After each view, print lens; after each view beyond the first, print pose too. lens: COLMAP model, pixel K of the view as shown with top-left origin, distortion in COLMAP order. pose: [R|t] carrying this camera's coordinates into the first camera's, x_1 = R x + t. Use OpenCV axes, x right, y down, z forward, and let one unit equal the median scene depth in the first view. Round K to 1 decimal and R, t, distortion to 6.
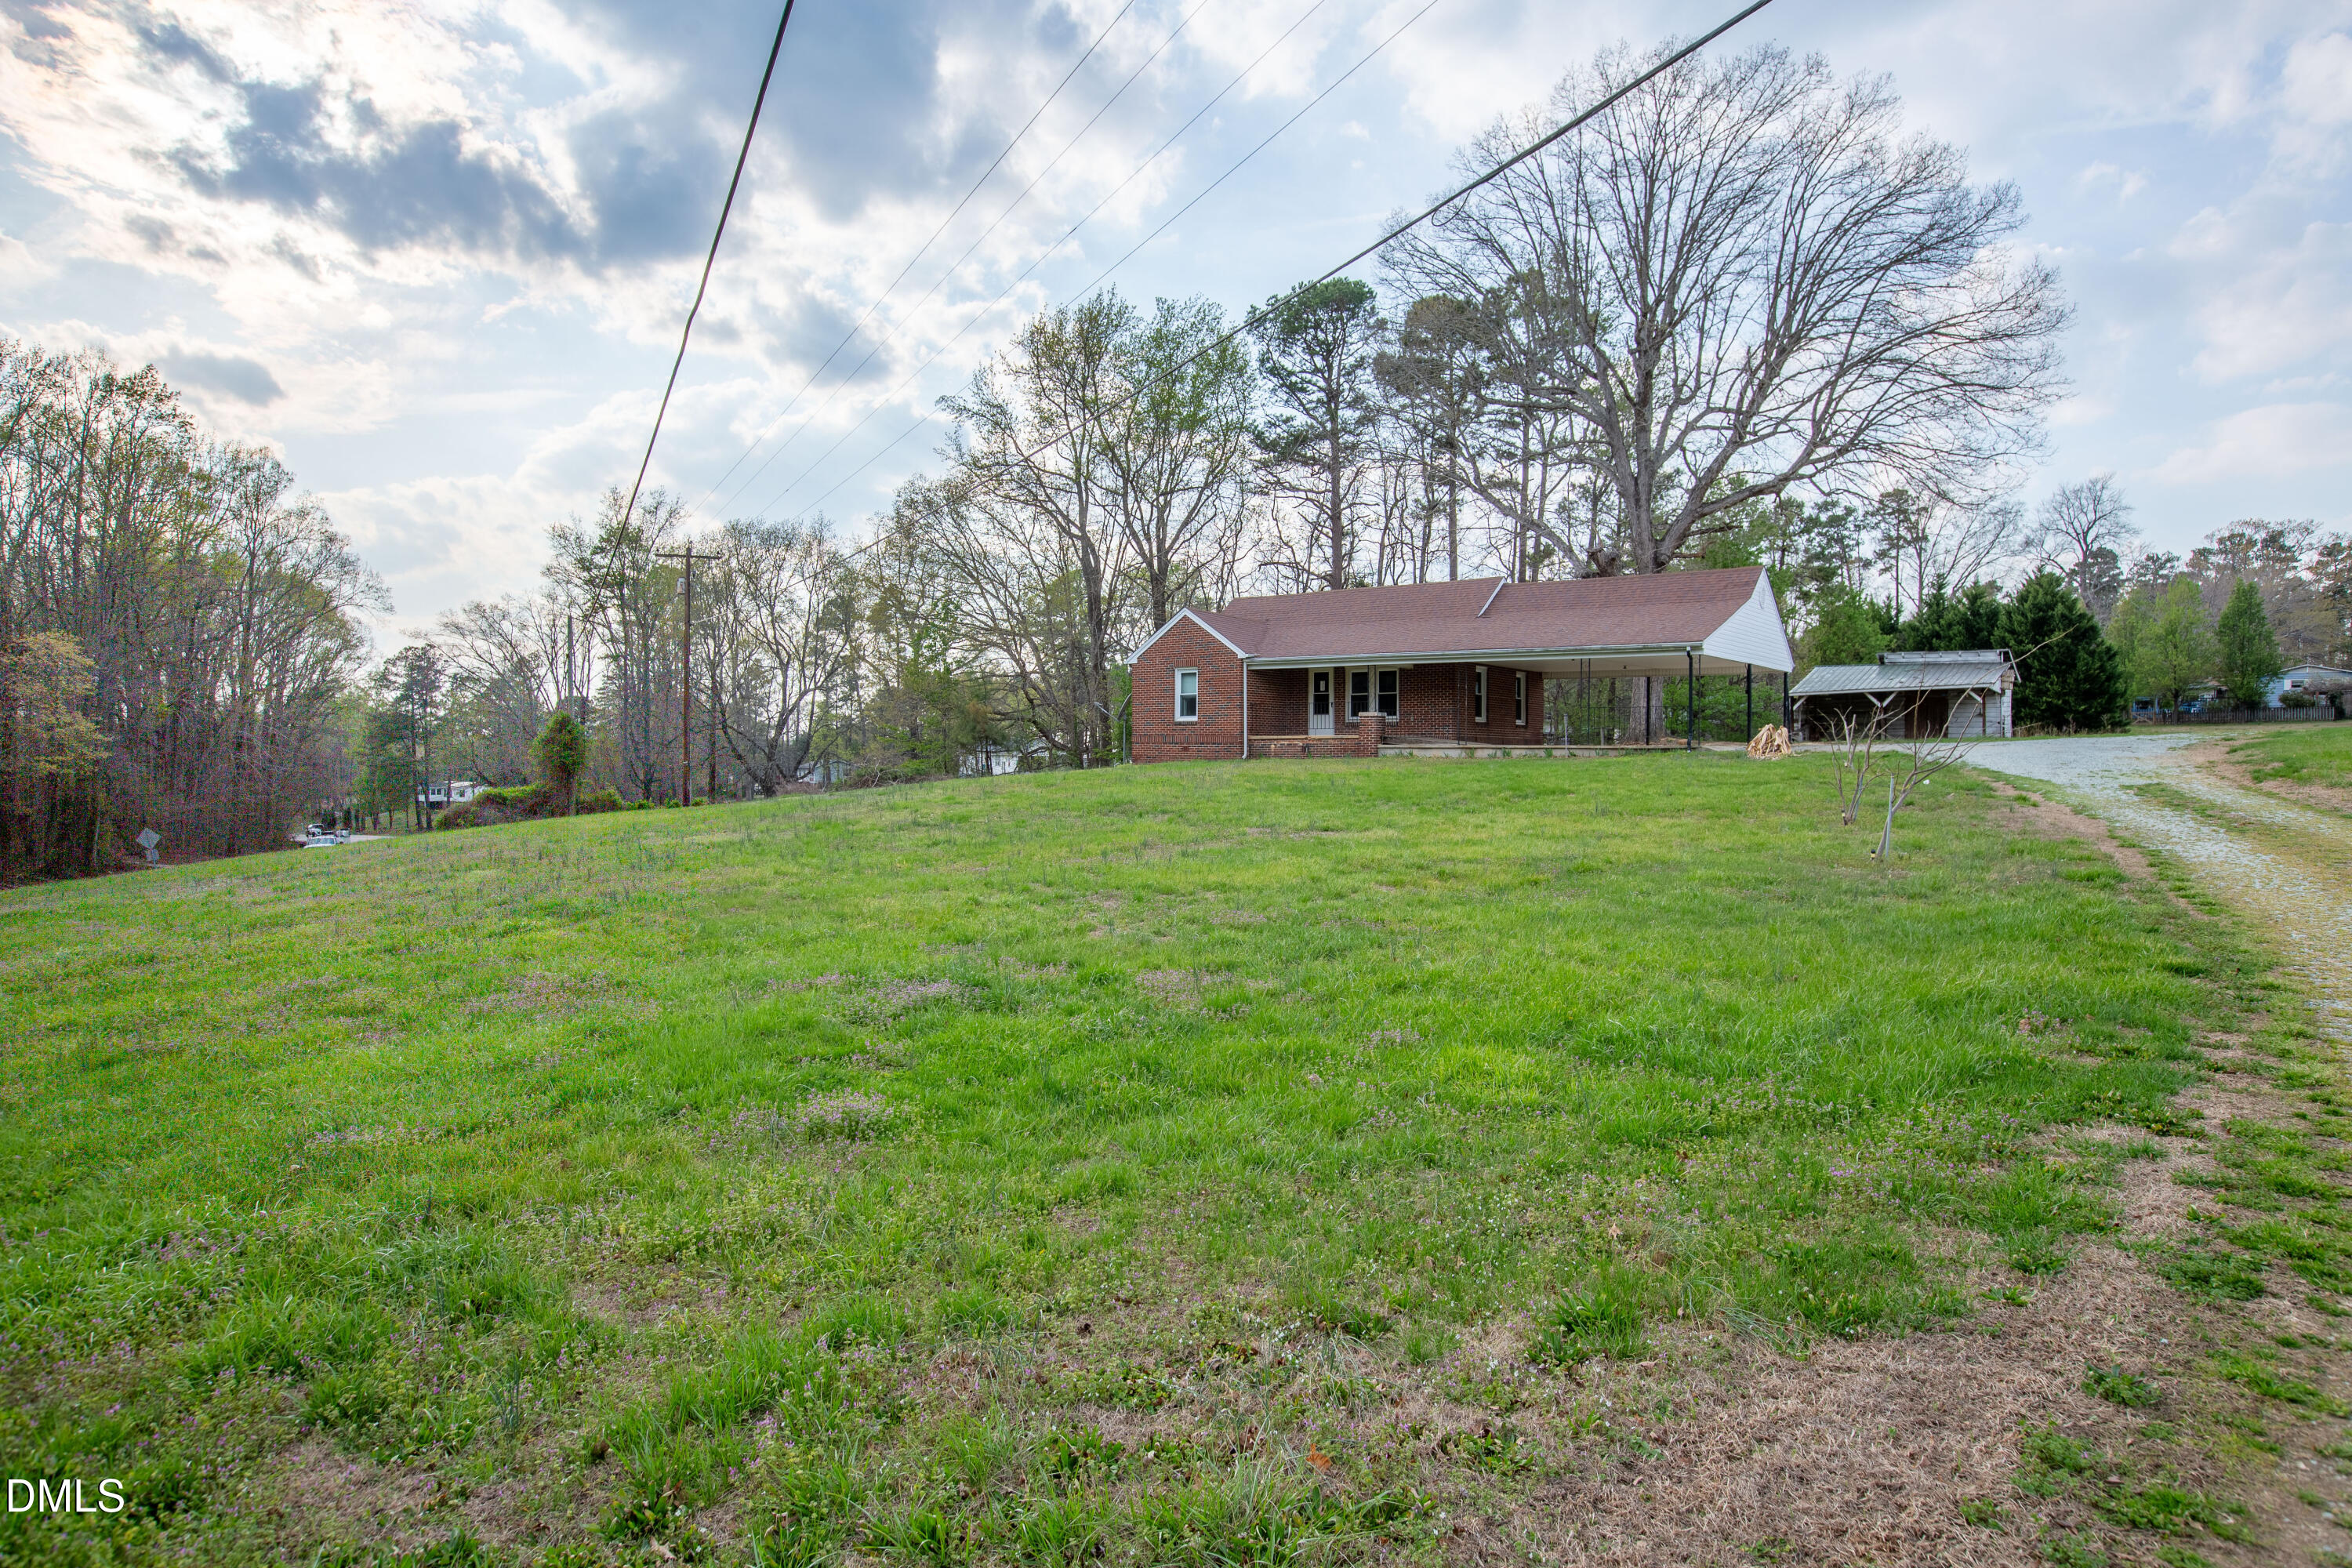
lens RADIAL K [[1481.0, 0, 1176.2], [0, 1481.0, 776.9], [0, 0, 1]] dist [0.028984, 0.001998]
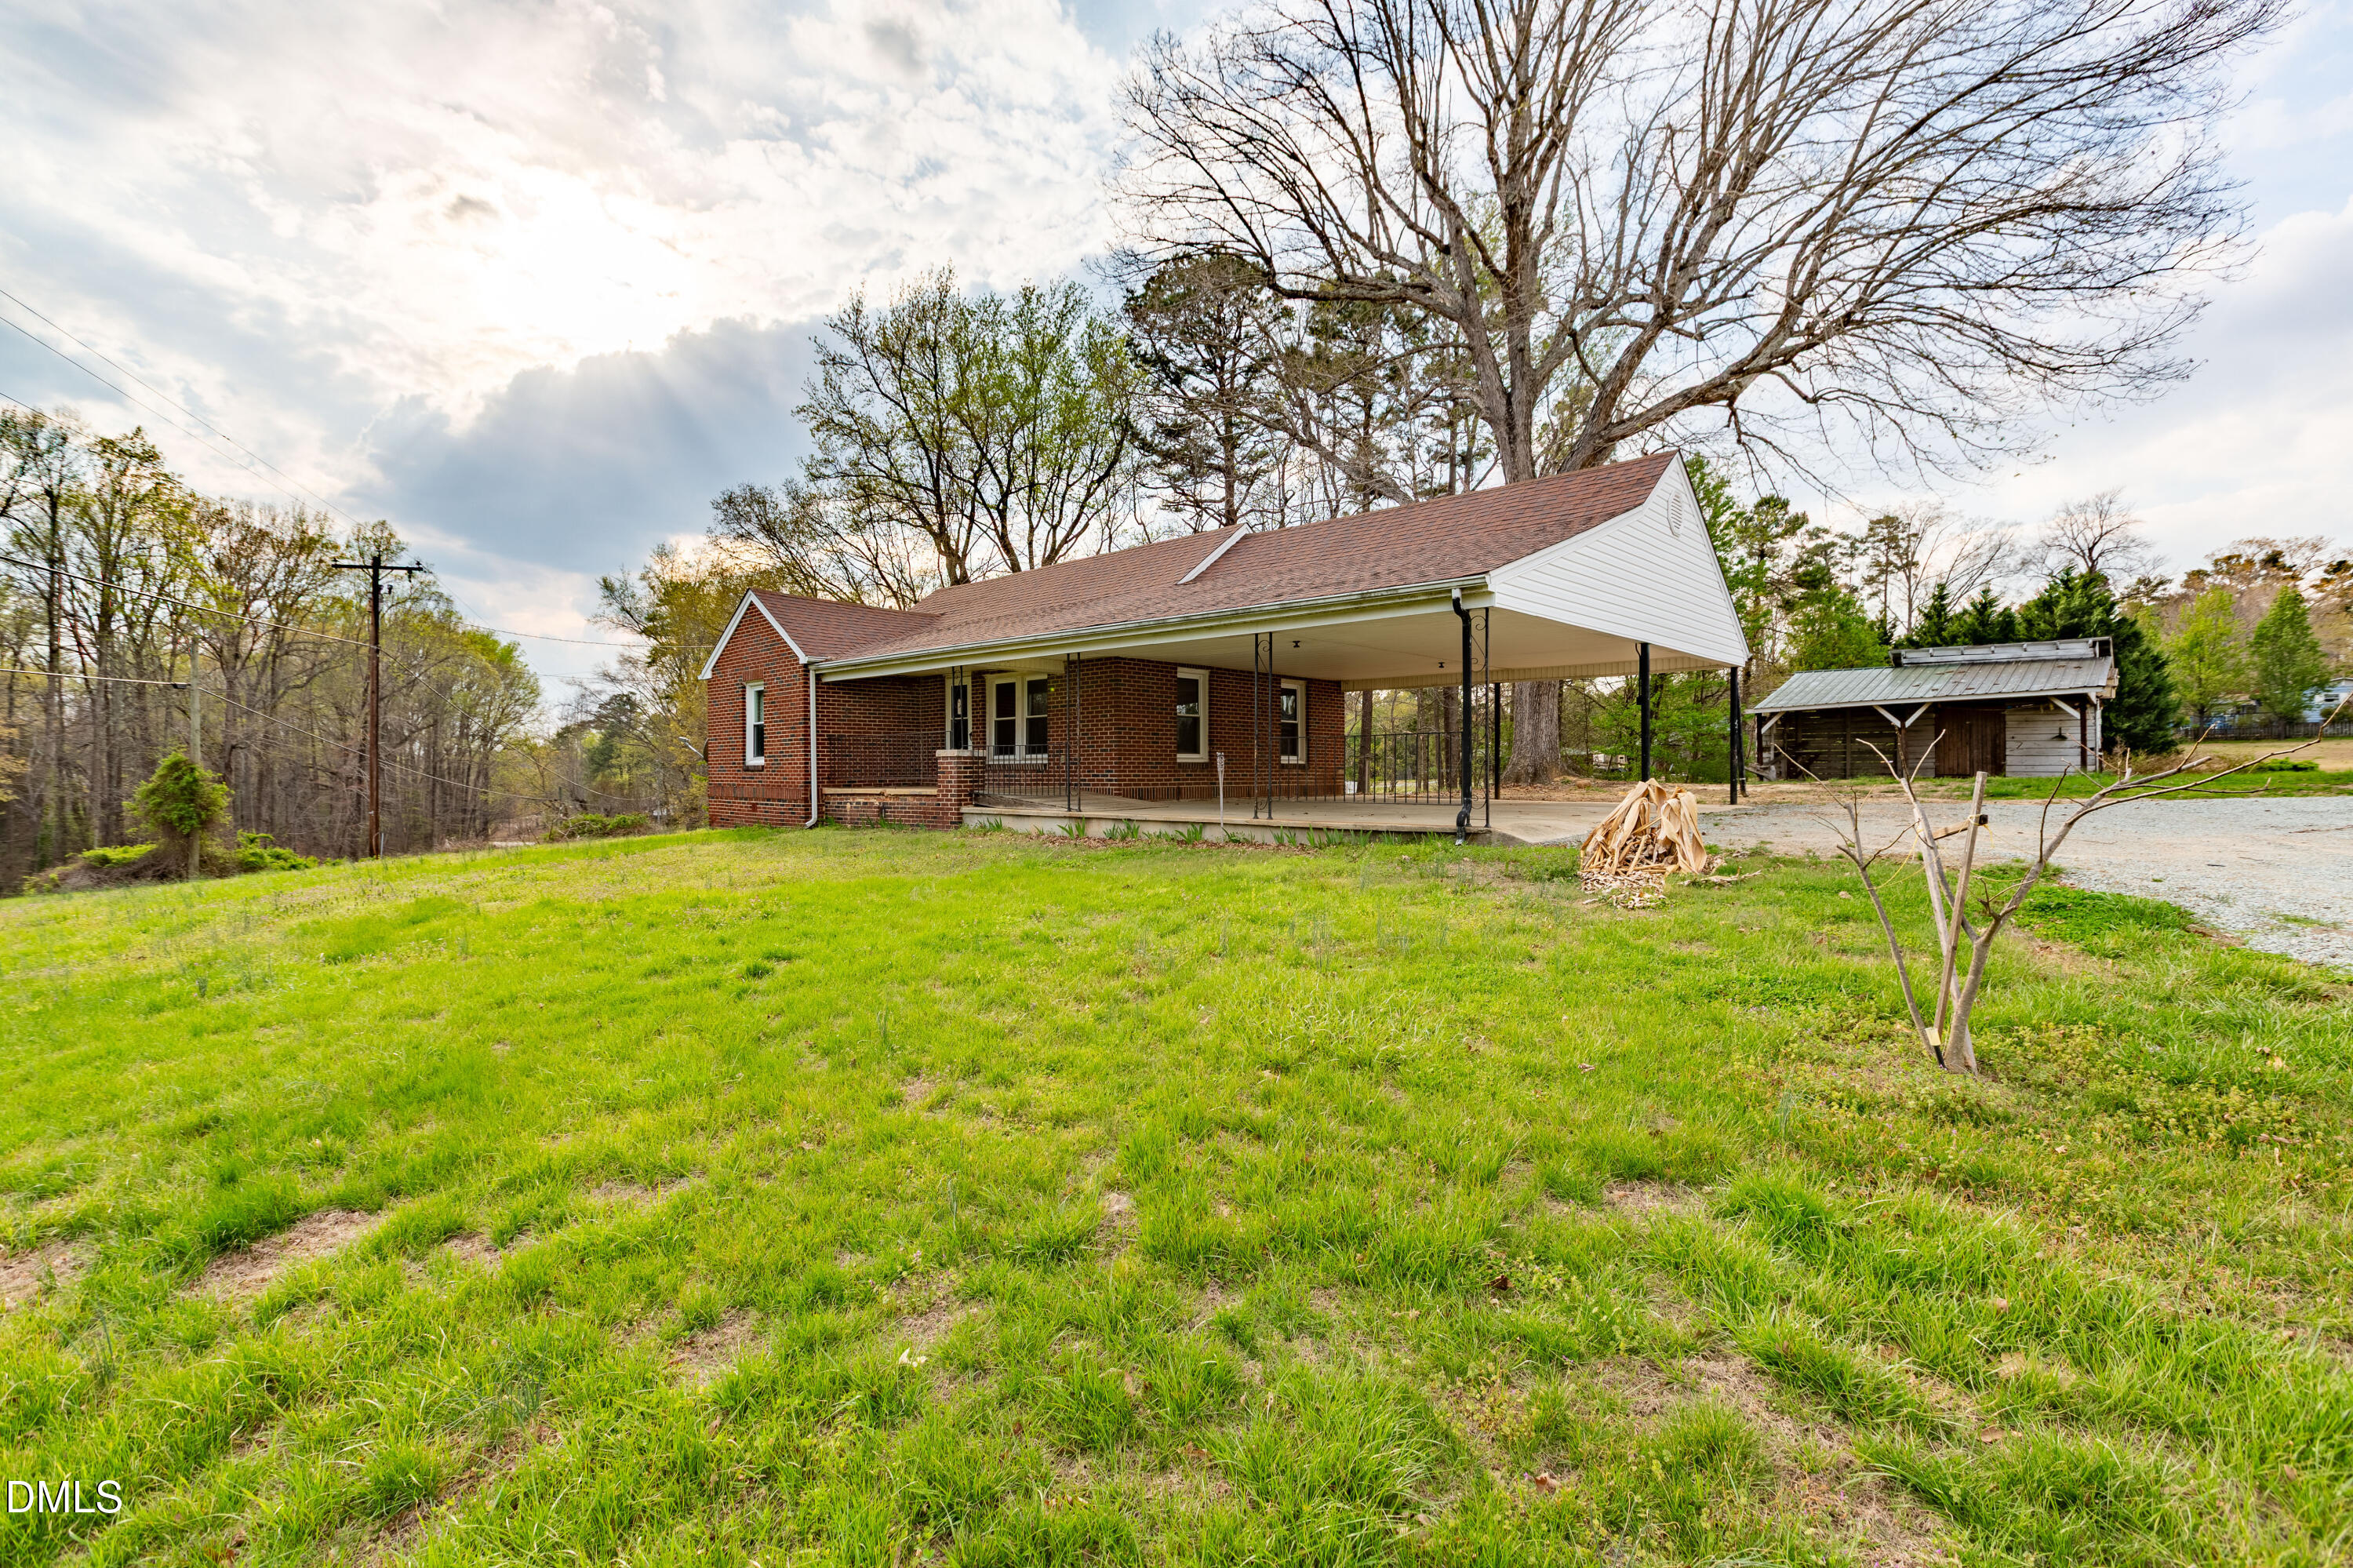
lens RADIAL K [[1043.8, 0, 1167.6], [0, 1043.8, 797.1], [0, 0, 1]] dist [-0.008969, 0.002955]
pose [[0.989442, -0.005431, -0.144824, 0.139745], [0.007259, 0.999901, 0.012094, -0.015292], [0.144744, -0.013017, 0.989383, 0.318425]]
